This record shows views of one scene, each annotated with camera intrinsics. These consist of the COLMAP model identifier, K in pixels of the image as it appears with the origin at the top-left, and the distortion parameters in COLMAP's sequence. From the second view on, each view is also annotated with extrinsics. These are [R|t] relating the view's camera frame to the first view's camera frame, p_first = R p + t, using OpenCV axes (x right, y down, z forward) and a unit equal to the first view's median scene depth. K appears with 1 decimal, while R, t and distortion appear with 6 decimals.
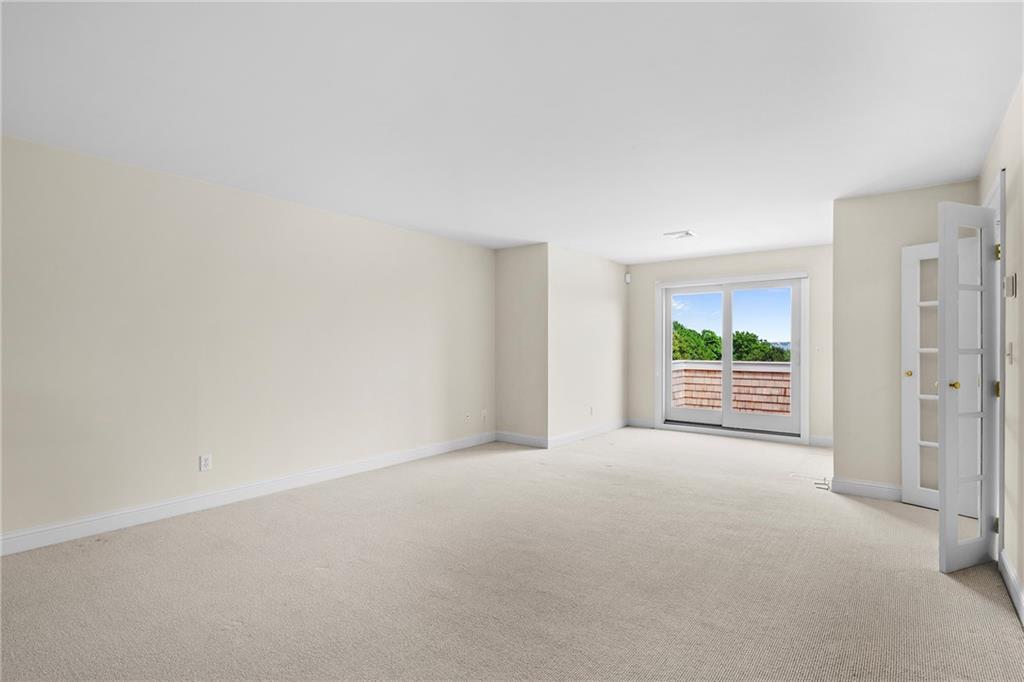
lens RADIAL K [[514.5, 0, 516.0], [0, 514.5, 344.7], [0, 0, 1]] dist [0.004935, -0.004469]
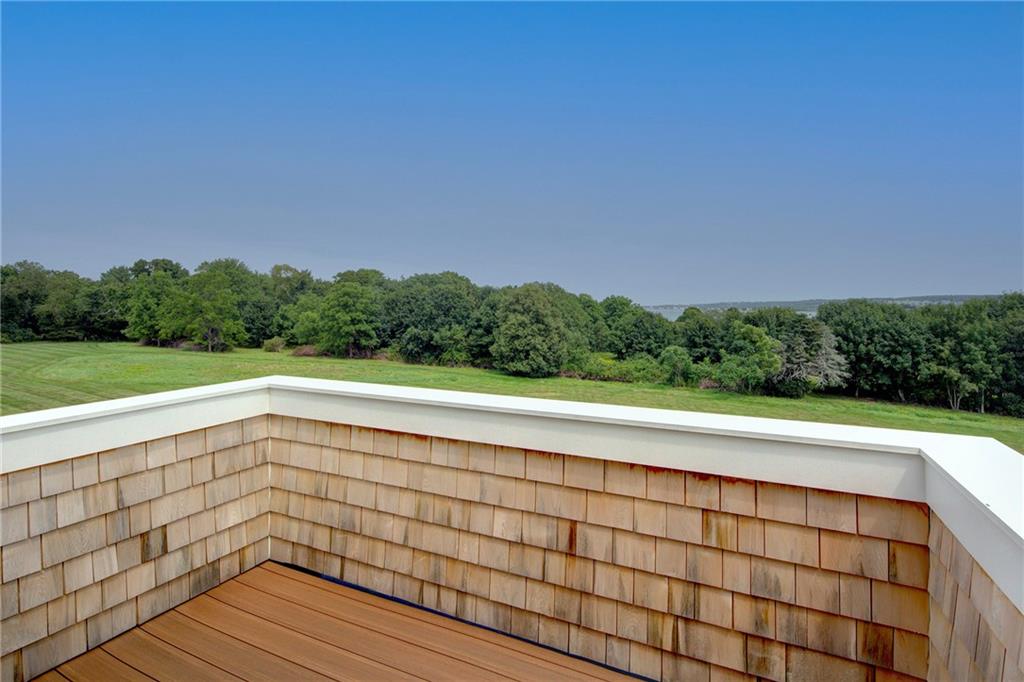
lens RADIAL K [[514.5, 0, 525.0], [0, 514.5, 317.7], [0, 0, 1]] dist [0.004935, -0.004469]
pose [[0.977886, 0.000439, 0.209137, 0.452609], [-0.004279, 0.999831, 0.017906, -0.010475], [-0.209093, -0.018404, 0.977722, 0.779417]]
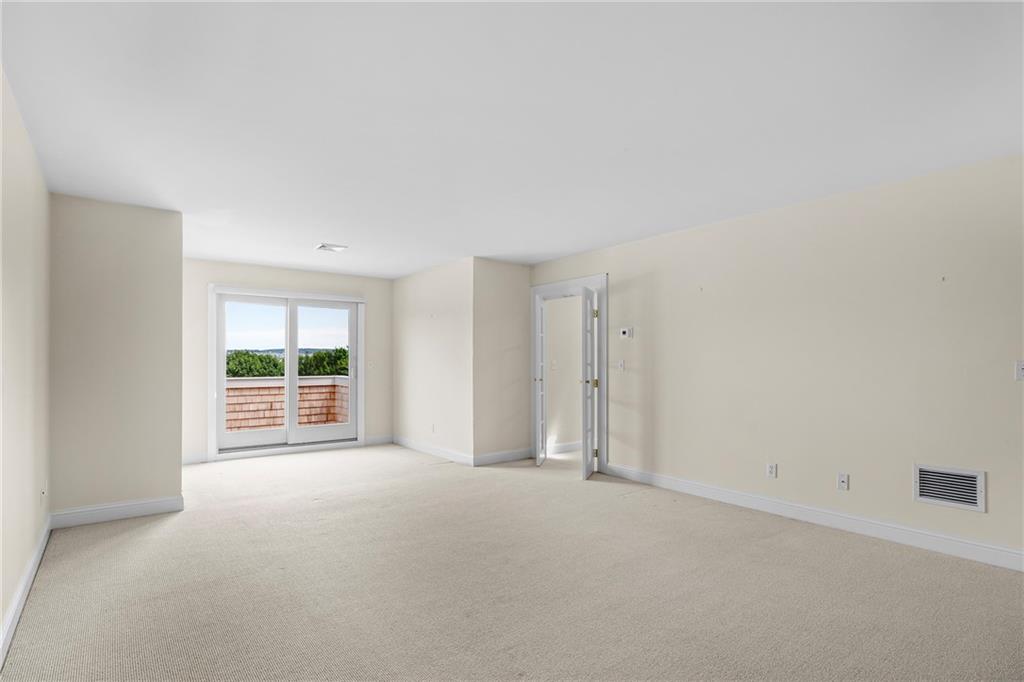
lens RADIAL K [[514.5, 0, 508.2], [0, 514.5, 344.8], [0, 0, 1]] dist [0.004935, -0.004469]
pose [[0.246907, 0.027873, 0.968638, -0.360516], [0.000026, 0.999586, -0.028771, -0.000831], [-0.969039, 0.007129, 0.246804, 0.284849]]
